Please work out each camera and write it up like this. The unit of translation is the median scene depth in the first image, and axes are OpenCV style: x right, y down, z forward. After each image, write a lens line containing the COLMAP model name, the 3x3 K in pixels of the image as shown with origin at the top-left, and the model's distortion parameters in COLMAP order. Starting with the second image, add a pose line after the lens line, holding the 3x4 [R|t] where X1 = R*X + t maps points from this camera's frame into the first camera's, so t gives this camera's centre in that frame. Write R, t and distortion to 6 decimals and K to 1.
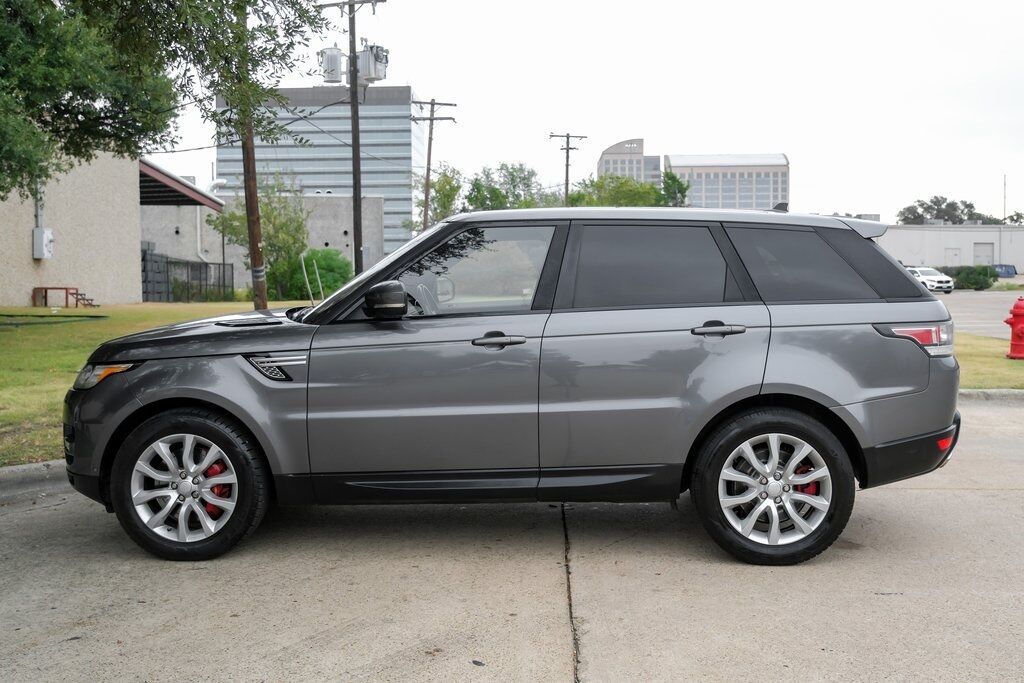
lens RADIAL K [[1148.8, 0, 509.1], [0, 1148.8, 338.4], [0, 0, 1]] dist [-0.000306, 0.000000]
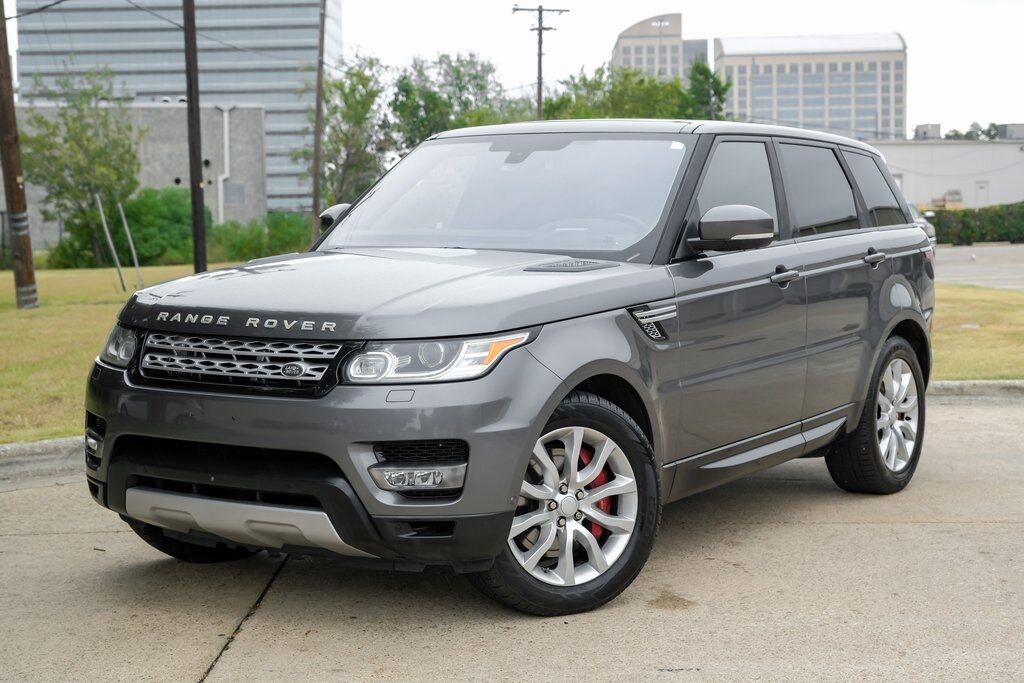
lens RADIAL K [[1758.2, 0, 507.9], [0, 1758.2, 356.3], [0, 0, 1]] dist [0.082179, 0.000000]
pose [[0.999838, -0.014159, 0.011142, 0.023352], [0.013951, 0.999732, 0.018478, 0.001980], [-0.011401, -0.018320, 0.999767, -0.002876]]
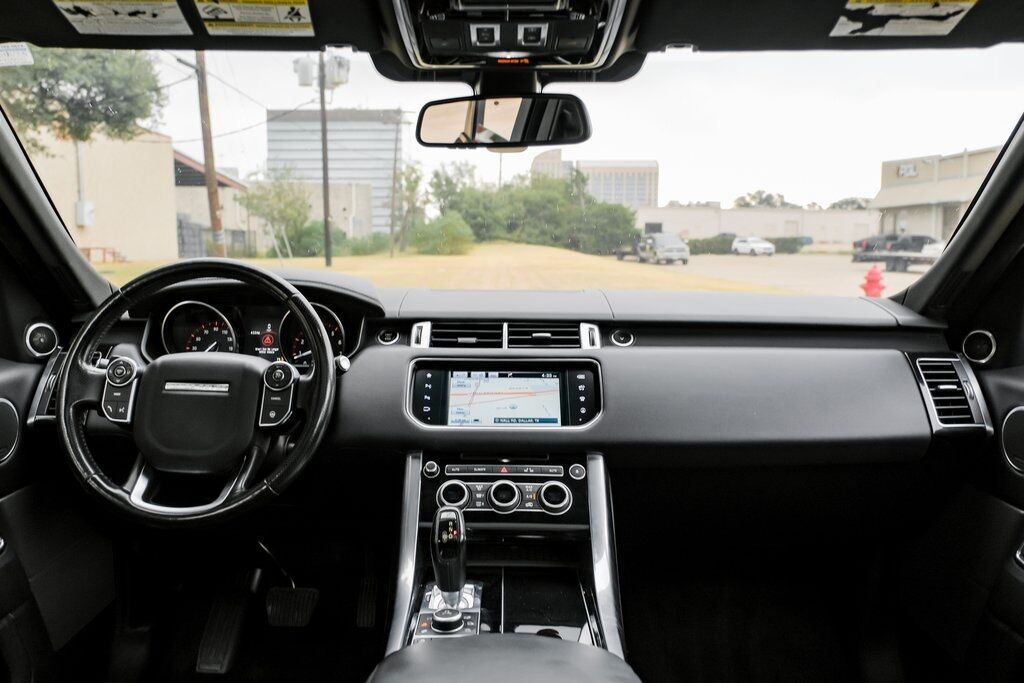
lens RADIAL K [[755.4, 0, 495.7], [0, 755.4, 333.7], [0, 0, 1]] dist [-0.024565, 0.010503]
pose [[0.999562, 0.004529, 0.029242, 0.023945], [-0.006481, 0.997731, 0.067007, -0.005361], [-0.028873, -0.067167, 0.997324, 0.104560]]
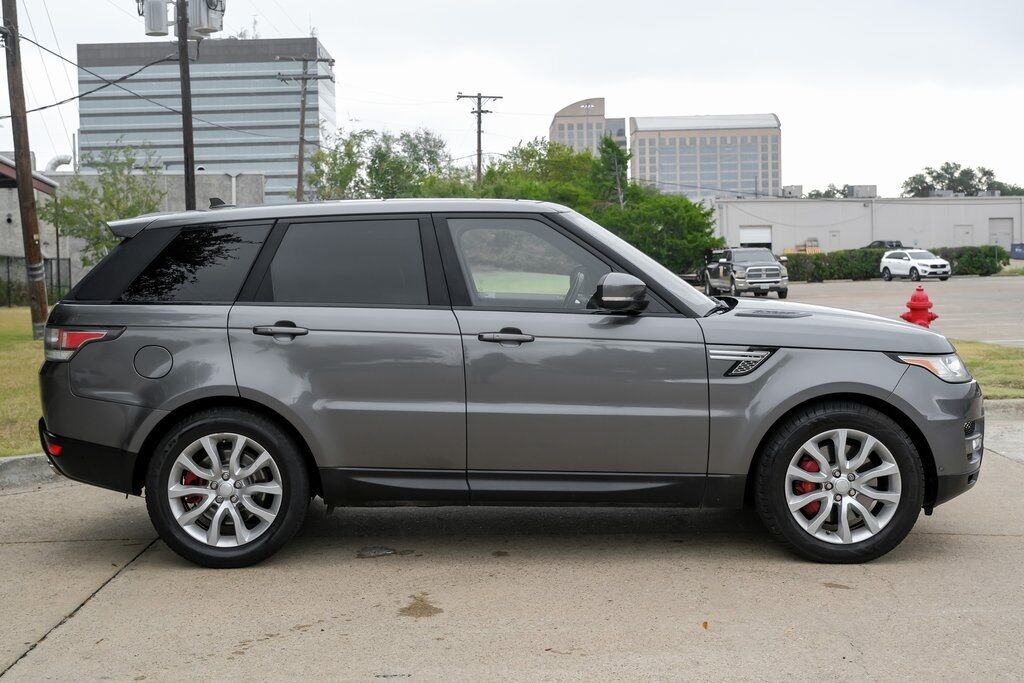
lens RADIAL K [[1395.4, 0, 484.8], [0, 1395.4, 328.8], [0, 0, 1]] dist [0.022640, 0.000000]
pose [[0.999650, -0.017364, 0.019936, 0.039863], [0.017554, 0.999802, -0.009393, -0.000688], [-0.019769, 0.009740, 0.999757, 0.003403]]
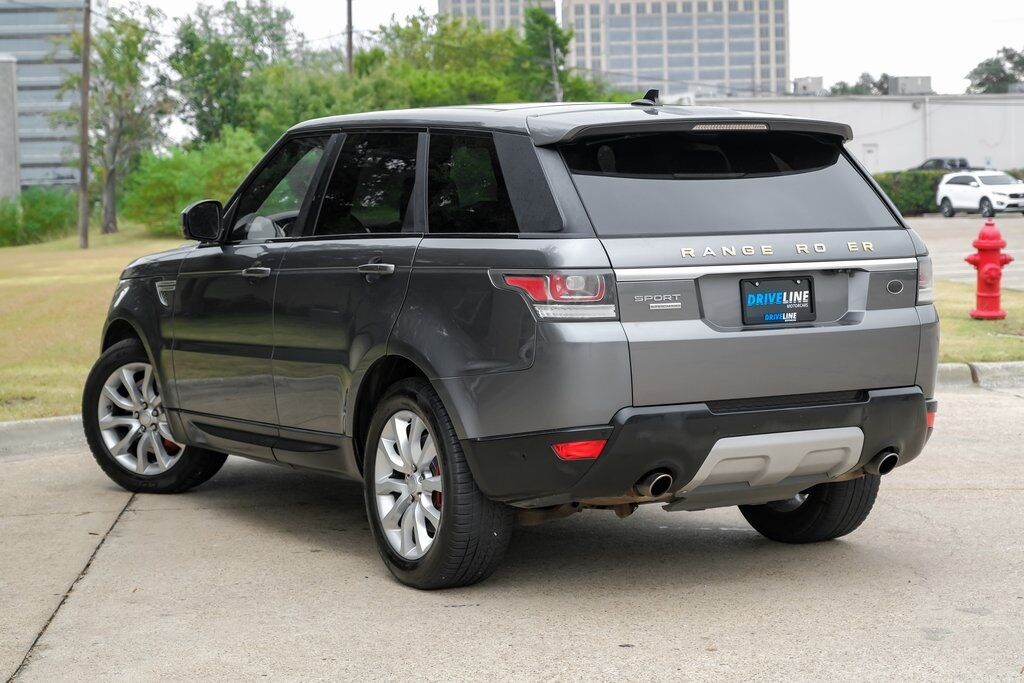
lens RADIAL K [[2162.0, 0, 510.8], [0, 2162.0, 329.8], [0, 0, 1]] dist [0.057061, 0.000000]
pose [[0.994508, -0.028797, 0.100623, 0.023250], [0.028193, 0.999575, 0.007421, 0.002567], [-0.100793, -0.004543, 0.994897, -0.049796]]
